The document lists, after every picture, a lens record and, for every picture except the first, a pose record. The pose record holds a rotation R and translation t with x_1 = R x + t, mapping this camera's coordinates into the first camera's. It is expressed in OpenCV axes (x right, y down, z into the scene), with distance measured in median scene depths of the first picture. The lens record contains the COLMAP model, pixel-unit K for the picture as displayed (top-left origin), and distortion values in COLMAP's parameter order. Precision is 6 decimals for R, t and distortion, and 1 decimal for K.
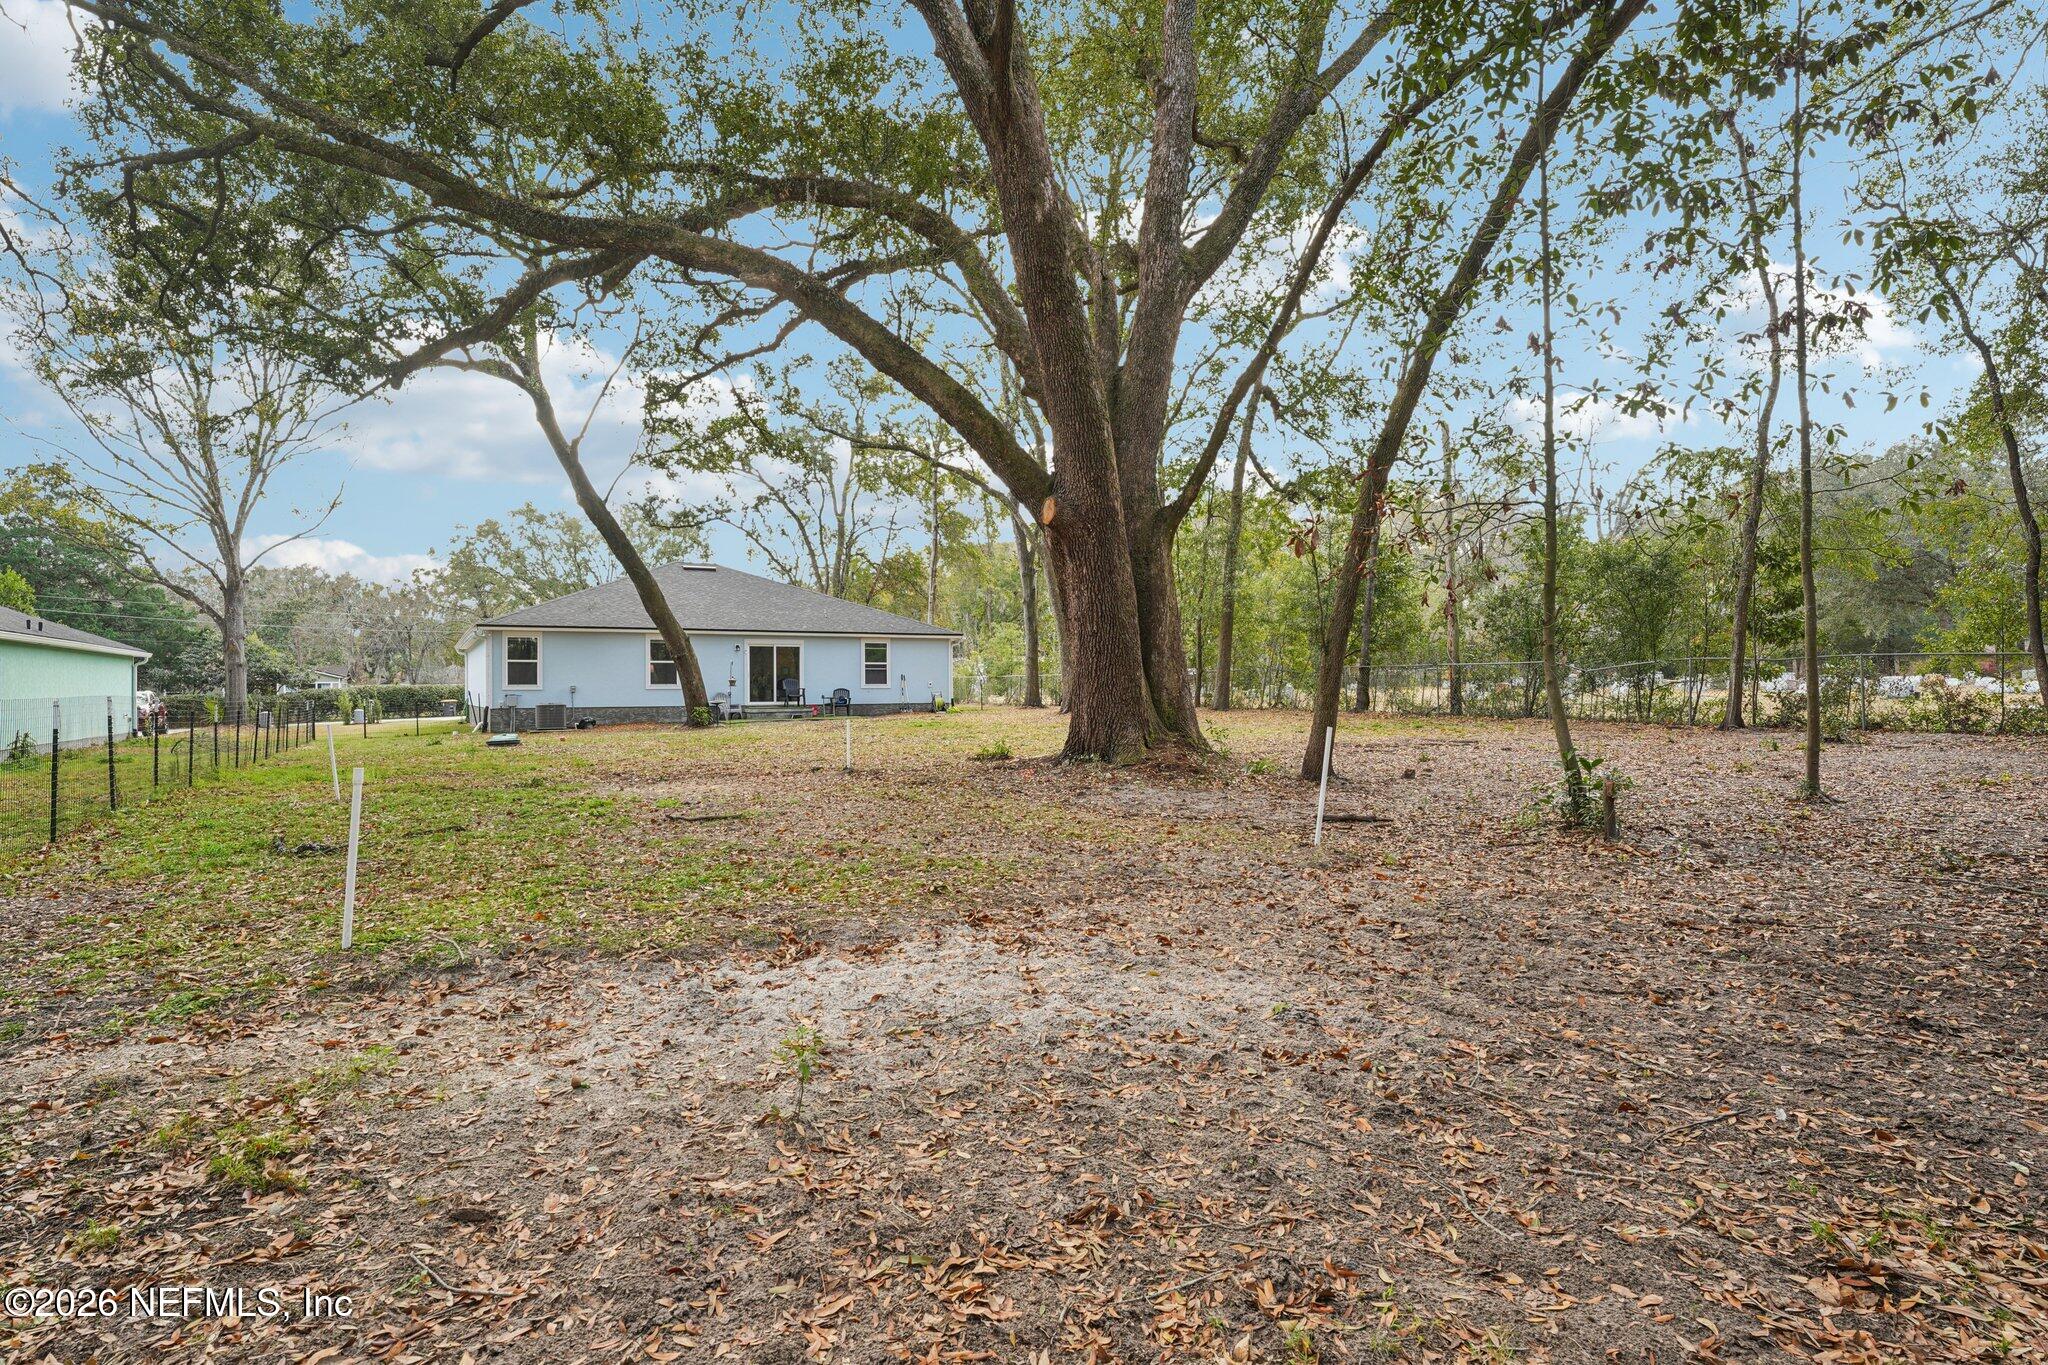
lens RADIAL K [[1065.9, 0, 1024.0], [0, 1065.9, 682.5], [0, 0, 1]] dist [0.000010, -0.000054]
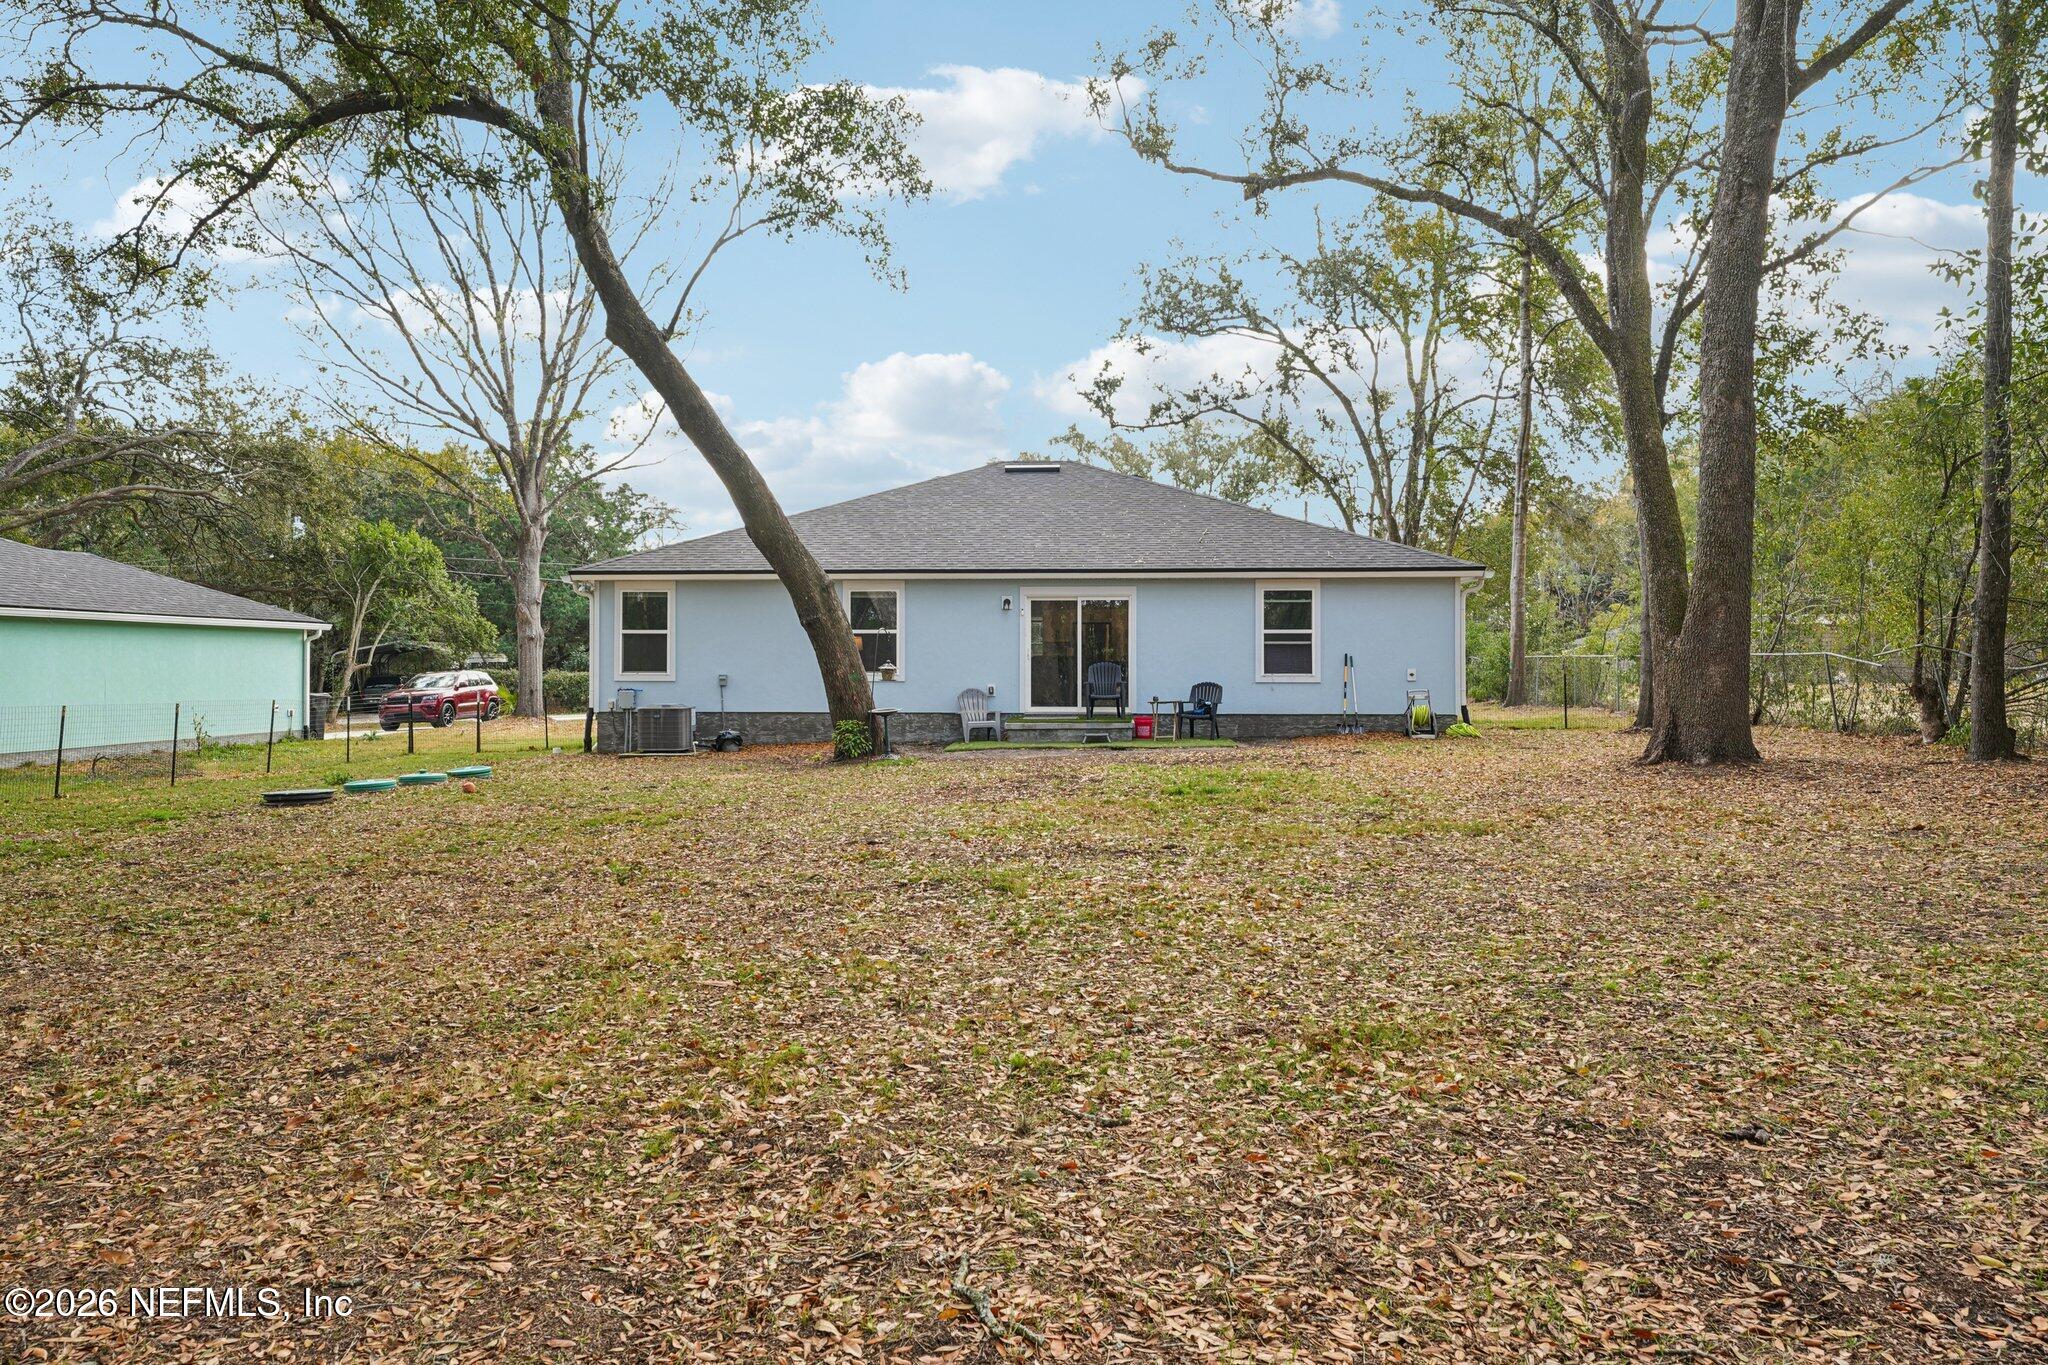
lens RADIAL K [[1380.1, 0, 1052.3], [0, 1380.1, 640.2], [0, 0, 1]] dist [0.001979, -0.000848]
pose [[0.842298, -0.004049, -0.538998, 0.115473], [-0.002842, 0.999925, -0.011953, -0.006399], [0.539005, 0.011600, 0.842223, 0.430379]]
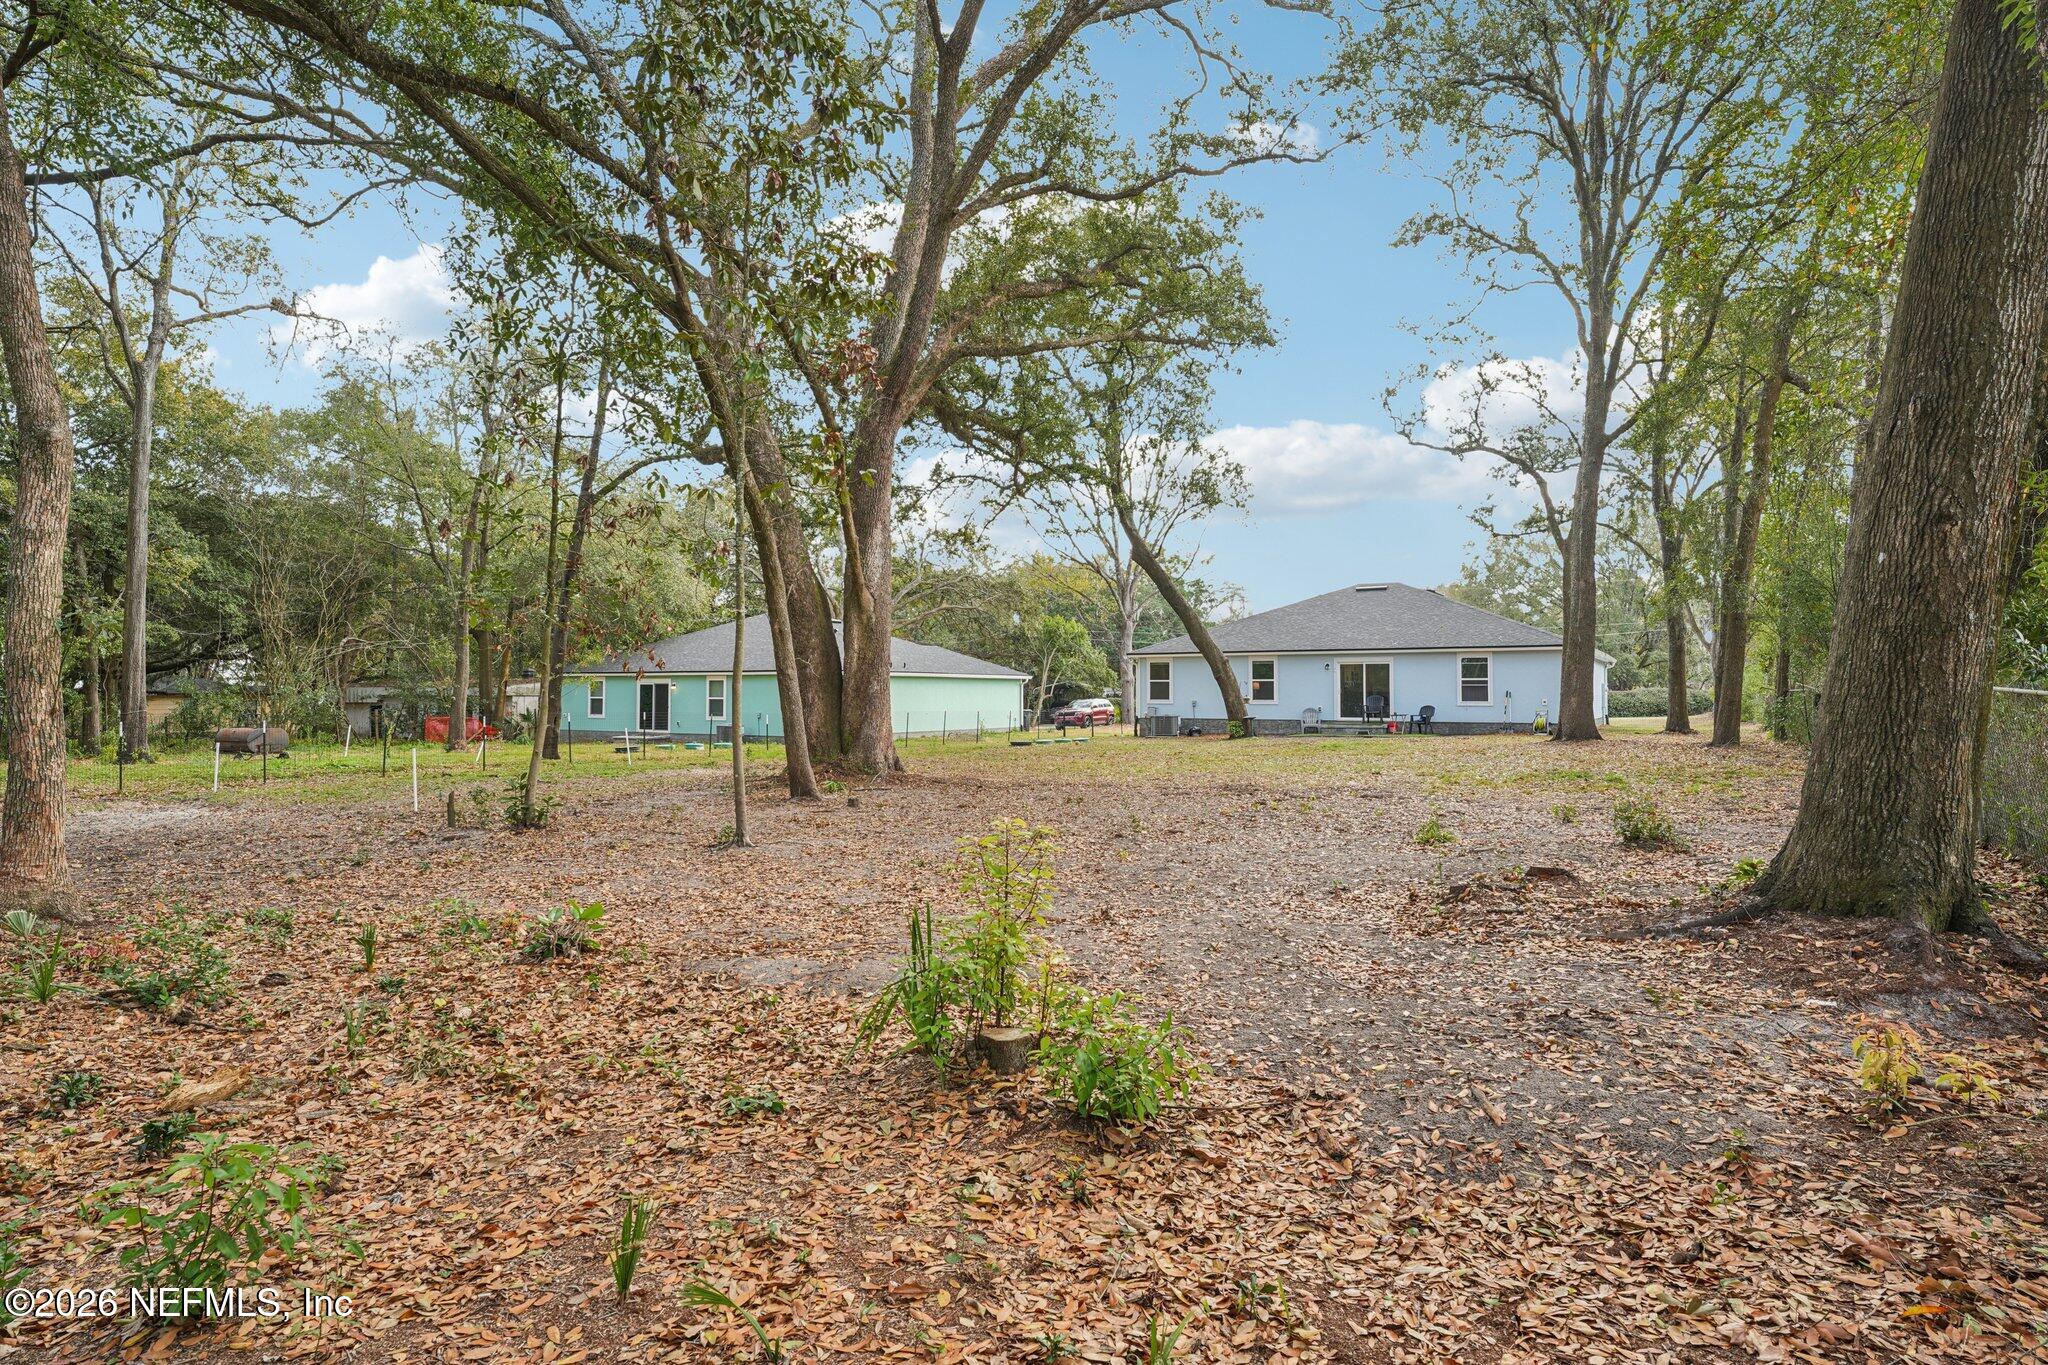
lens RADIAL K [[1065.9, 0, 1024.0], [0, 1065.9, 682.5], [0, 0, 1]] dist [0.000010, -0.000054]
pose [[0.490131, -0.004391, -0.871637, 0.503225], [0.000184, 0.999988, -0.004934, -0.010944], [0.871649, 0.002258, 0.490126, 0.208837]]
